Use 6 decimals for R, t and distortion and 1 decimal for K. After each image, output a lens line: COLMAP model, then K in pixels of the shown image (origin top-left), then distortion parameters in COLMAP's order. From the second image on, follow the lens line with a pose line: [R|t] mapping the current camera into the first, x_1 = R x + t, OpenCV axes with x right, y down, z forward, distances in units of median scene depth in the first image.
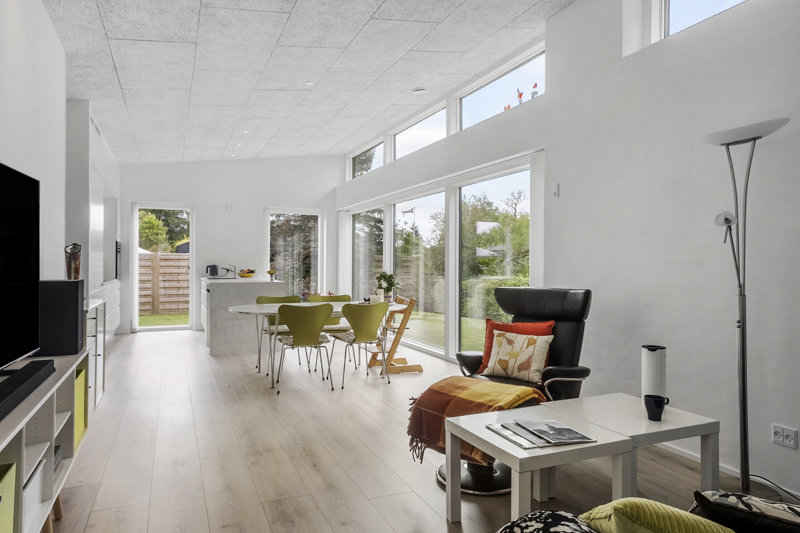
lens RADIAL K [[535.3, 0, 400.0], [0, 535.3, 266.5], [0, 0, 1]] dist [-0.000436, -0.000159]
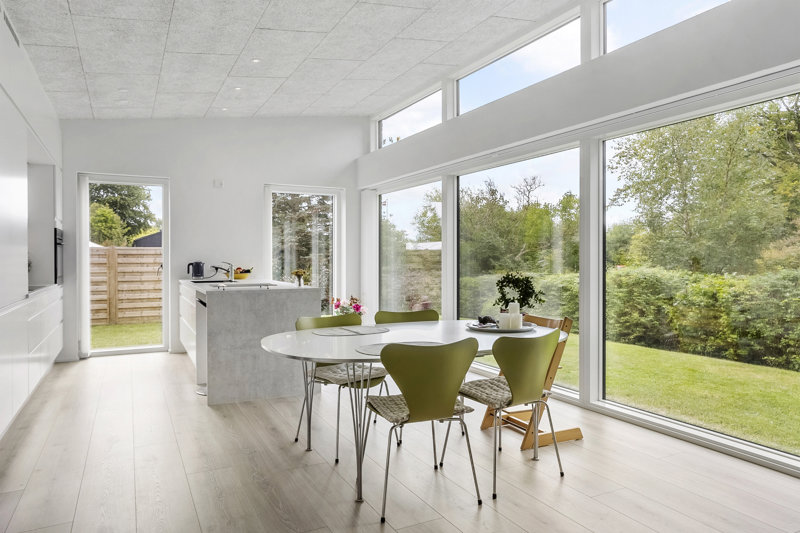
lens RADIAL K [[535.8, 0, 404.0], [0, 535.8, 266.1], [0, 0, 1]] dist [-0.004718, -0.000324]
pose [[0.997120, -0.005838, 0.075613, -0.111655], [0.005171, 0.999946, 0.009016, -0.002233], [-0.075661, -0.008599, 0.997096, 0.230767]]
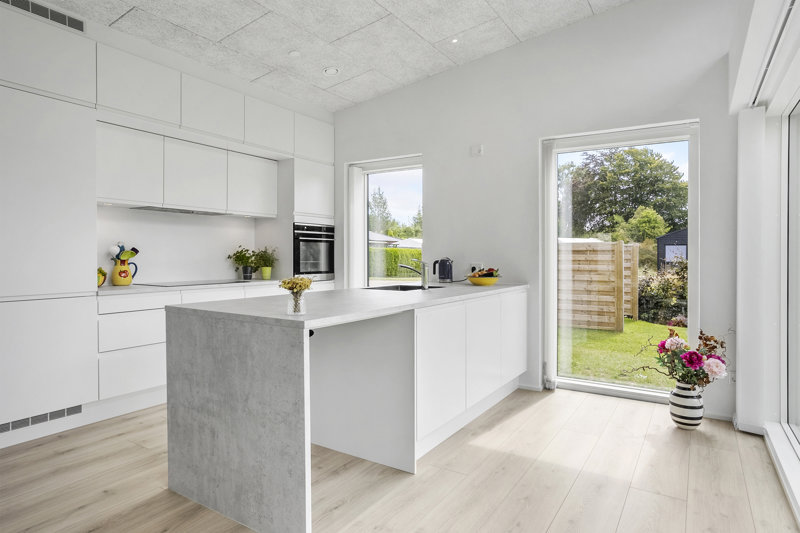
lens RADIAL K [[464.7, 0, 394.9], [0, 464.7, 261.8], [0, 0, 1]] dist [-0.006447, -0.000628]
pose [[0.556707, 0.008917, -0.830661, 0.014502], [-0.004596, 0.999960, 0.007654, -0.003582], [0.830696, -0.000443, 0.556726, 0.617996]]
